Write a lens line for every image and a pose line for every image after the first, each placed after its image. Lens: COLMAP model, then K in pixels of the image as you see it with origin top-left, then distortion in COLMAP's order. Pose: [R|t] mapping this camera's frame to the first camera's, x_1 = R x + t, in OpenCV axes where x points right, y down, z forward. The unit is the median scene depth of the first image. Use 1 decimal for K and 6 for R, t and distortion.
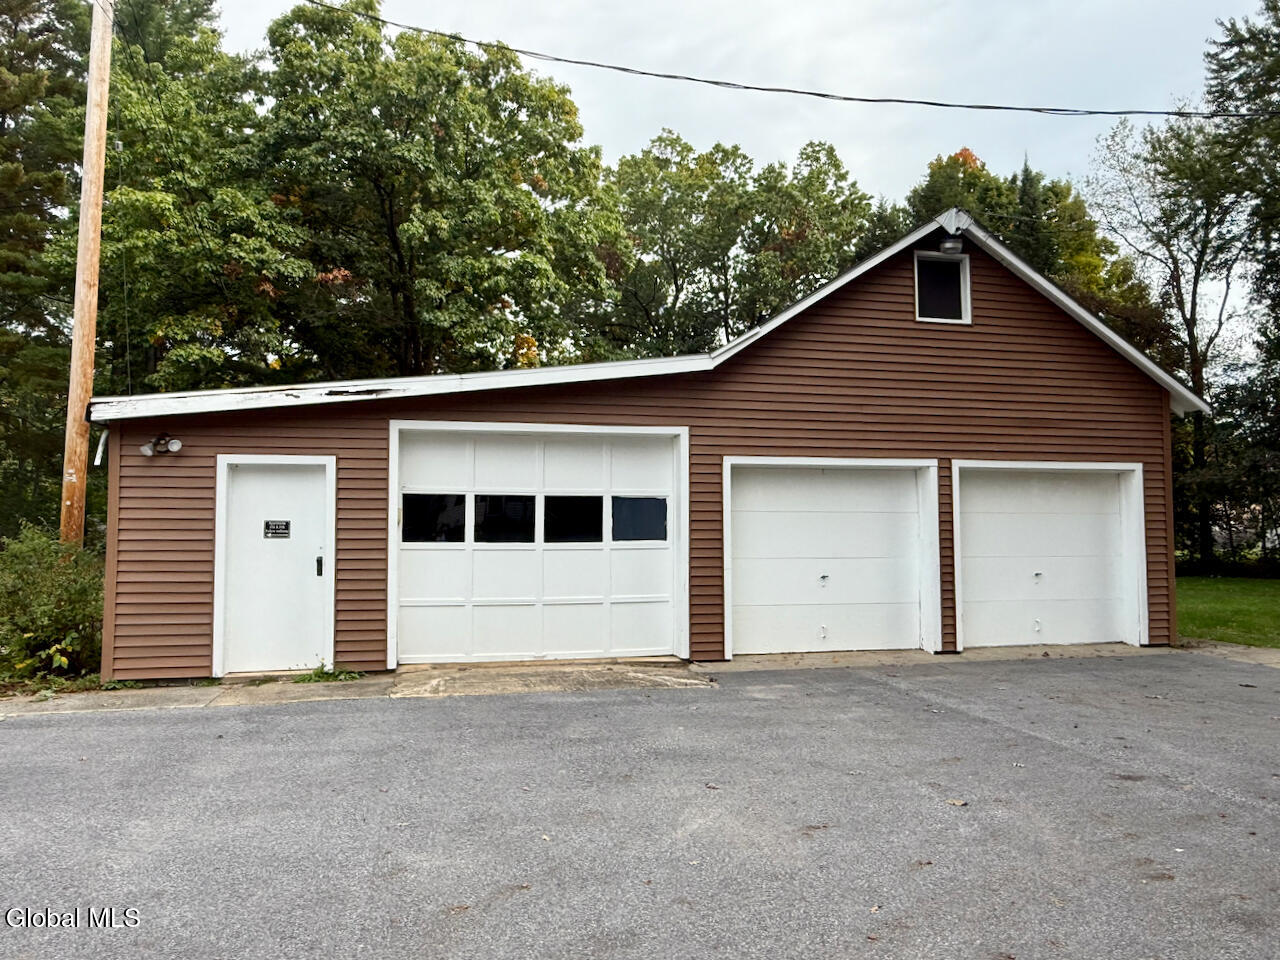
lens RADIAL K [[866.6, 0, 640.2], [0, 866.6, 483.5], [0, 0, 1]] dist [-0.002598, -0.001903]
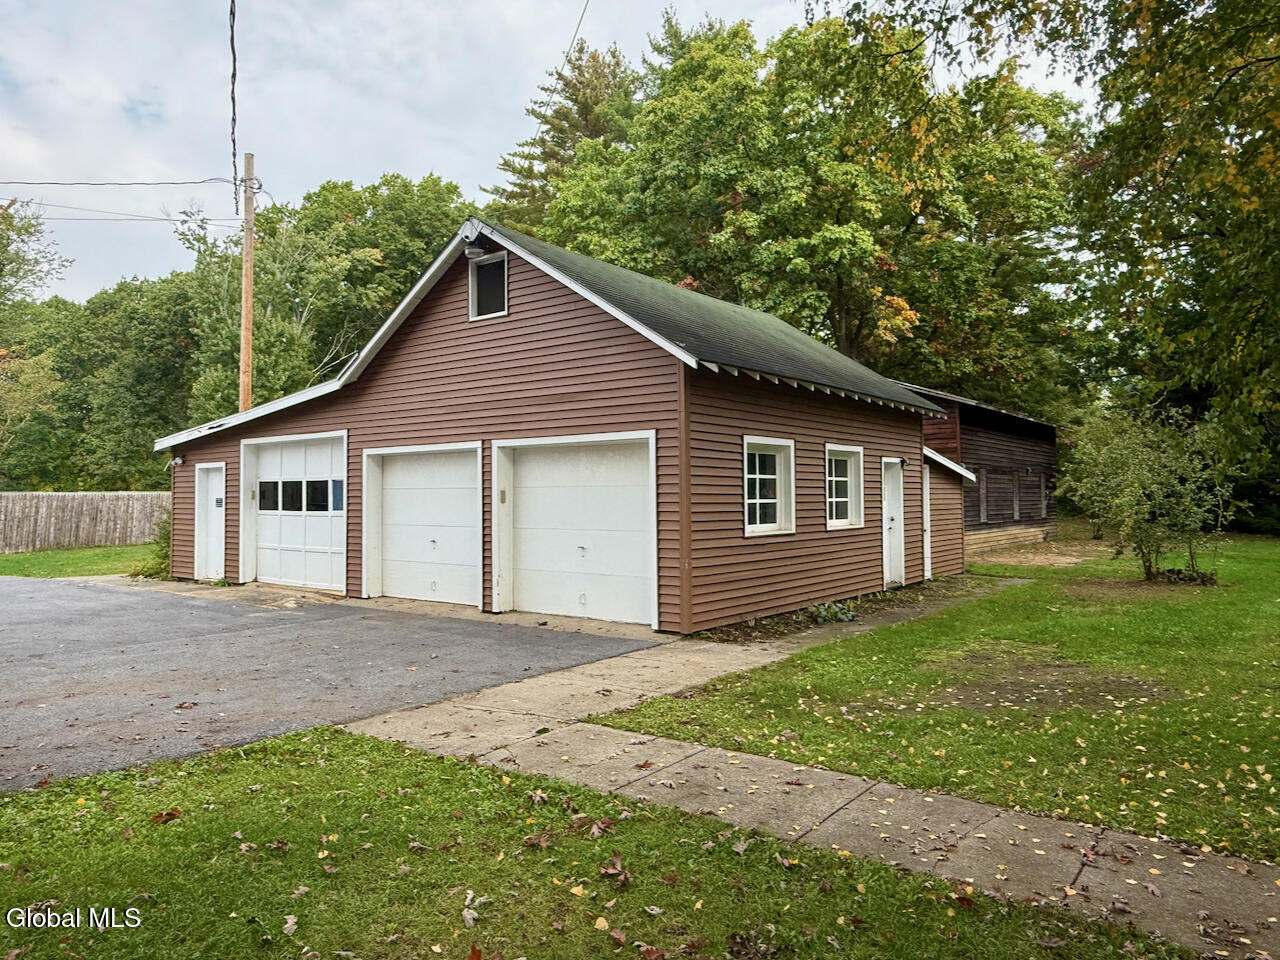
lens RADIAL K [[866.6, 0, 640.5], [0, 866.6, 477.6], [0, 0, 1]] dist [-0.002598, -0.001903]
pose [[0.644411, -0.020817, -0.764396, 1.427059], [0.046152, 0.998866, 0.011705, 0.017041], [0.763285, -0.042821, 0.644641, 0.458440]]
